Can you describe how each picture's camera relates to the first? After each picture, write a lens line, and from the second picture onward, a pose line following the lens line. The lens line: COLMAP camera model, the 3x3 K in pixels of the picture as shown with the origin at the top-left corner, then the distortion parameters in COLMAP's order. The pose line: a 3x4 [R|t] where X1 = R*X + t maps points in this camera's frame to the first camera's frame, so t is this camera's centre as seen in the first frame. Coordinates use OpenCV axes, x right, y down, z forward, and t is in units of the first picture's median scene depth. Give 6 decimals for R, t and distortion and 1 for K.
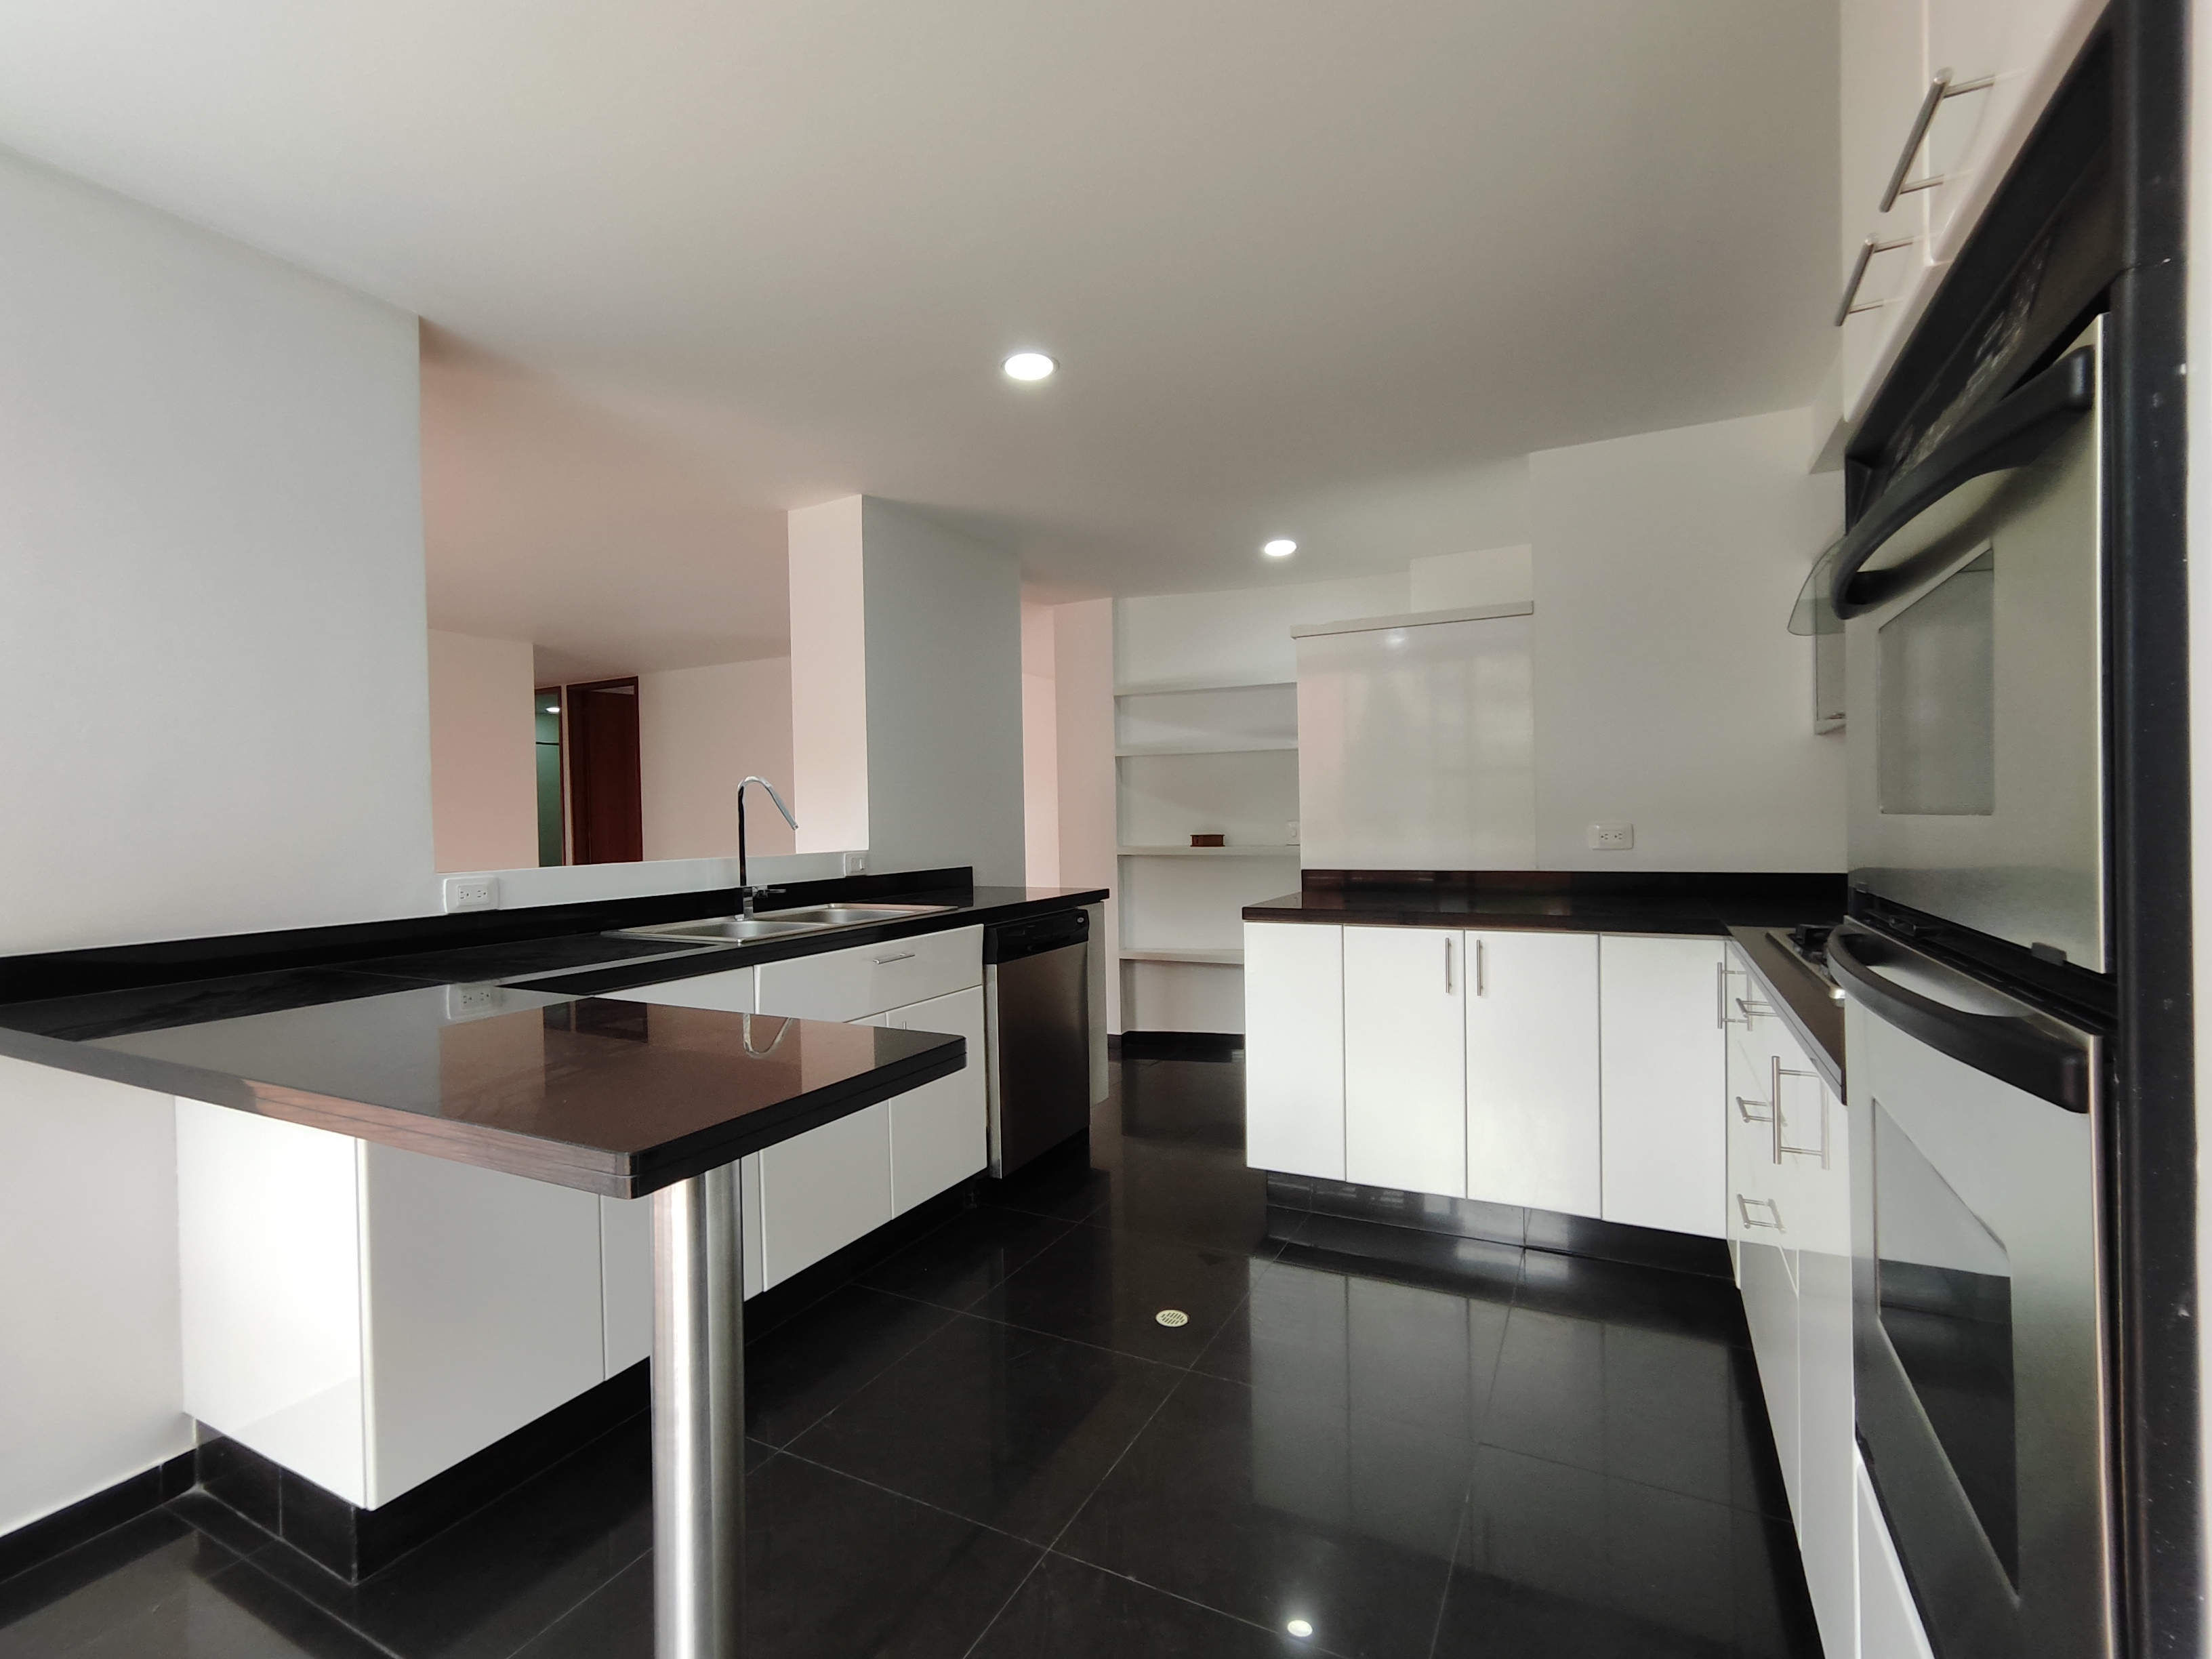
lens RADIAL K [[1010.5, 0, 1106.4], [0, 1010.5, 825.1], [0, 0, 1]] dist [-0.008161, 0.007878]
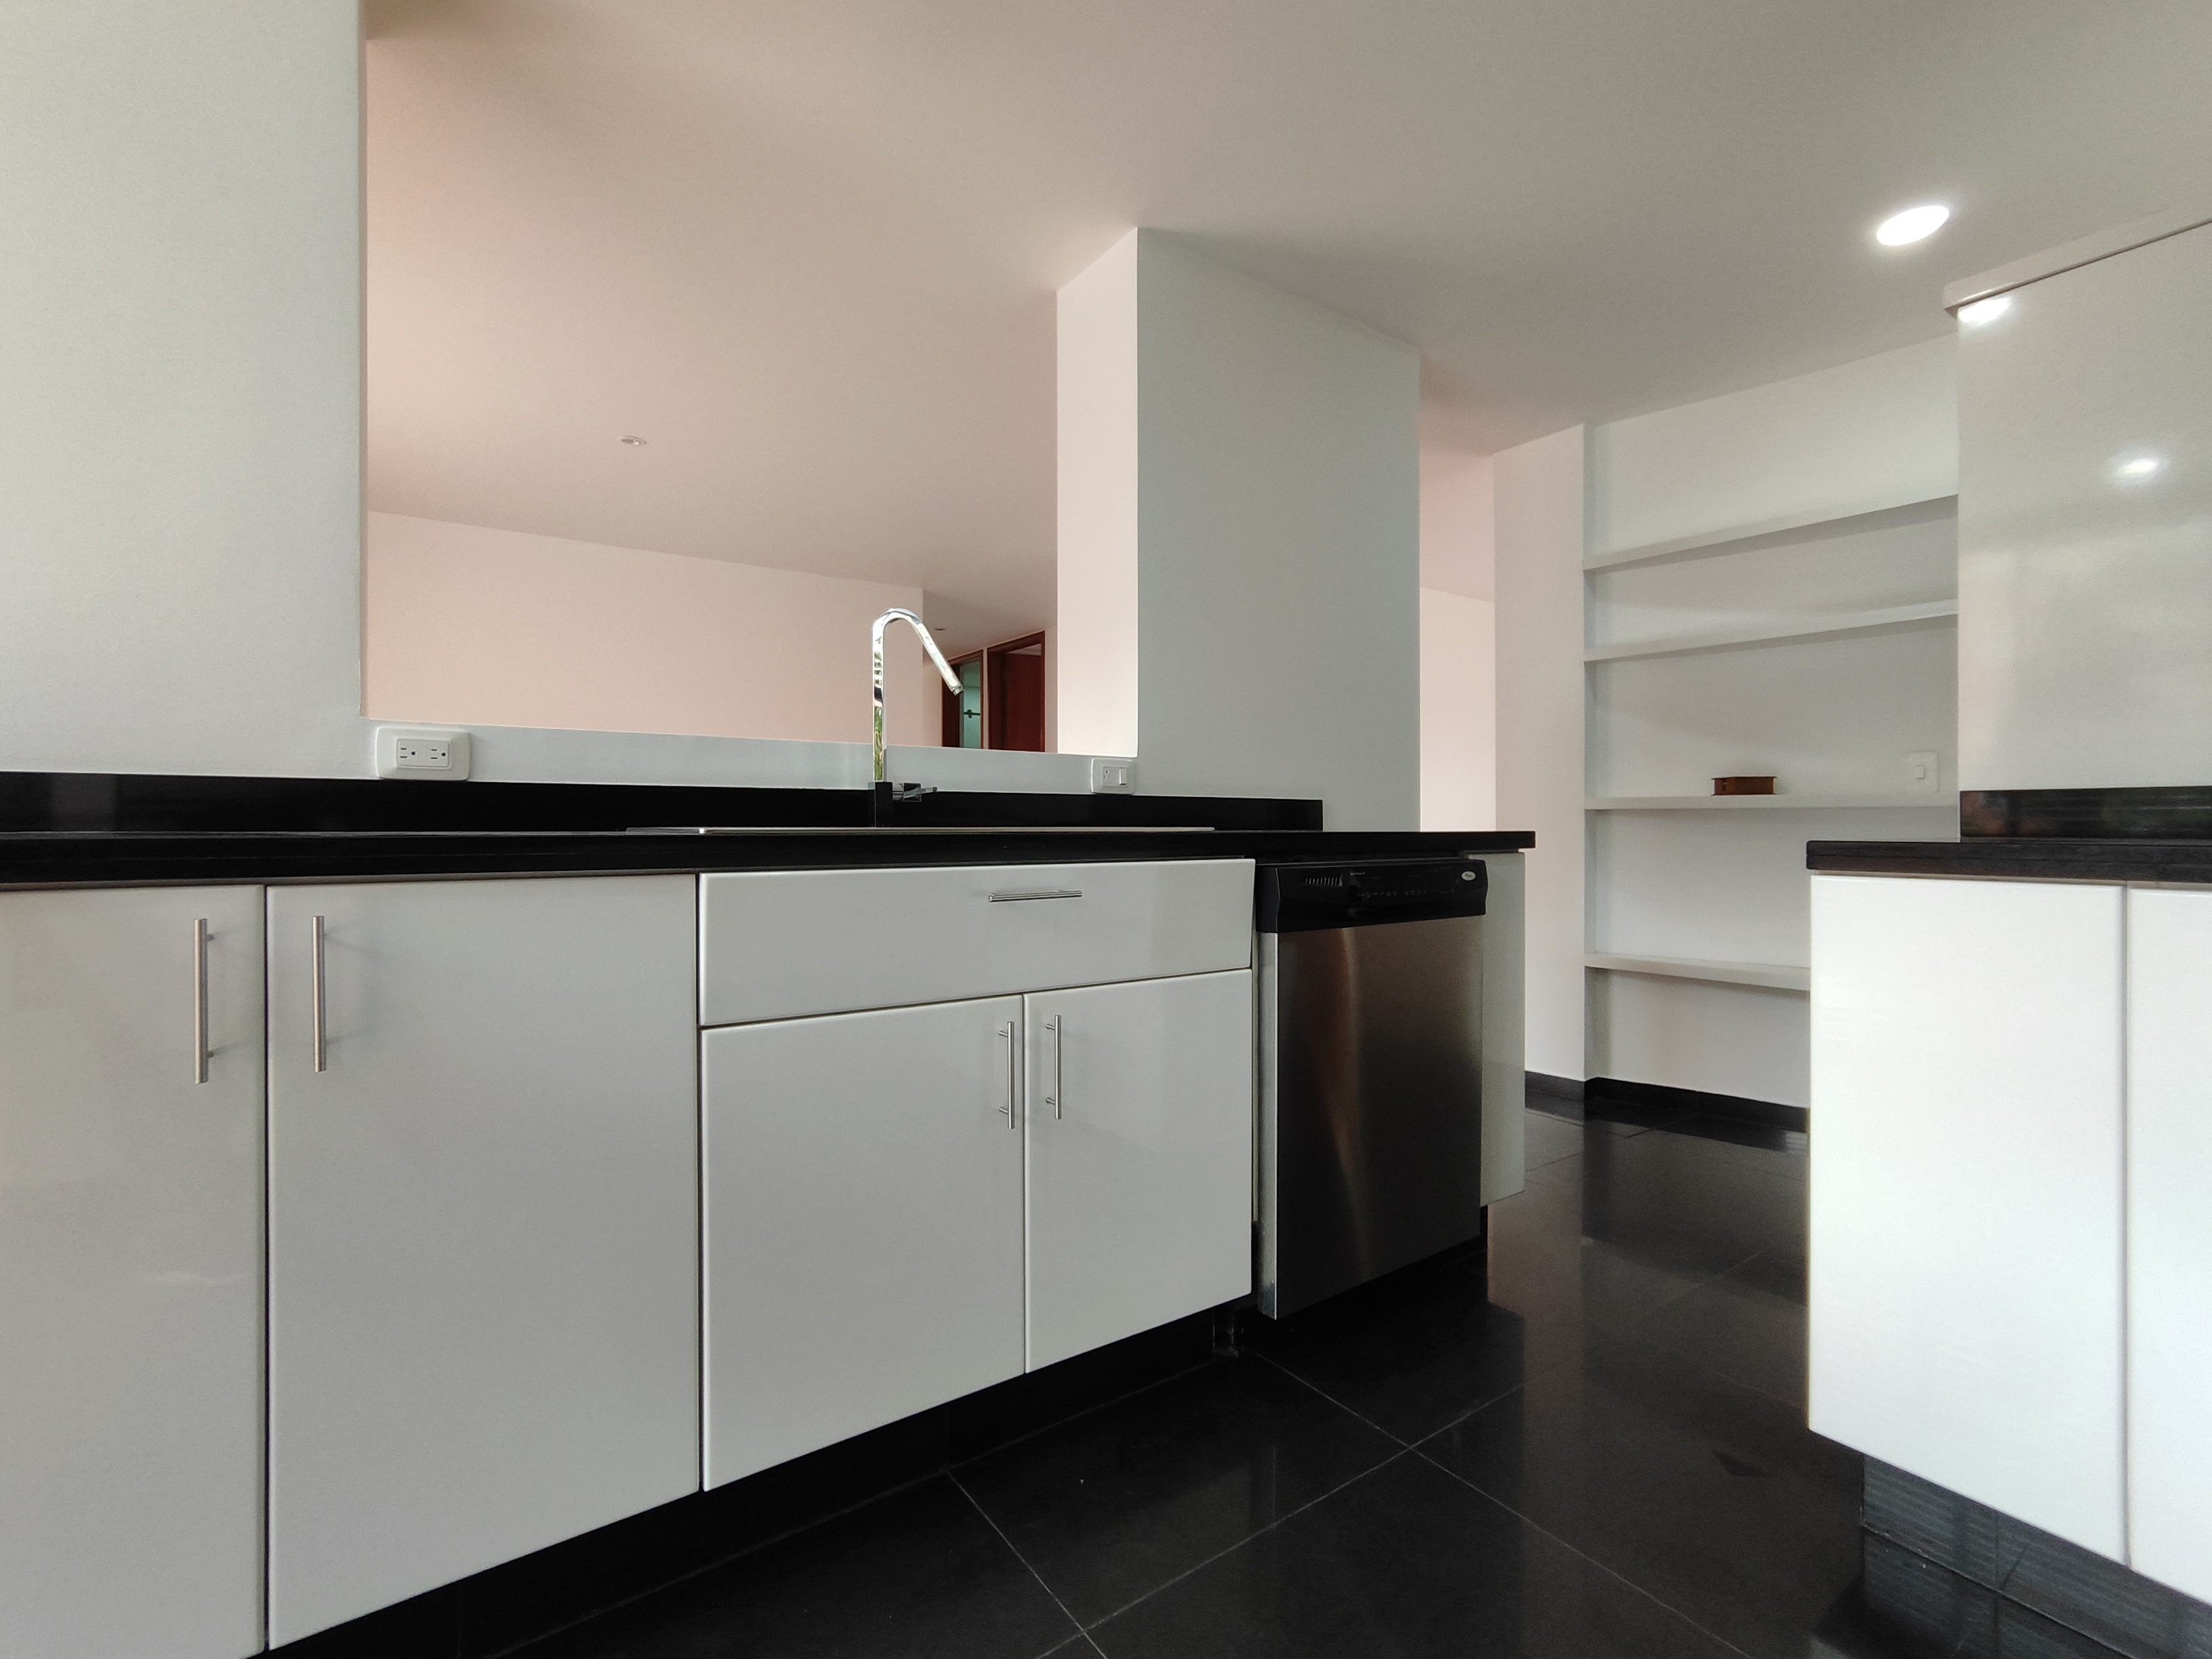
lens RADIAL K [[1010.5, 0, 1113.4], [0, 1010.5, 824.8], [0, 0, 1]] dist [-0.008161, 0.007878]
pose [[0.889954, 0.017329, -0.455722, 0.039377], [-0.020468, 0.999789, -0.001953, 0.049564], [0.455592, 0.011066, 0.890120, 0.281857]]
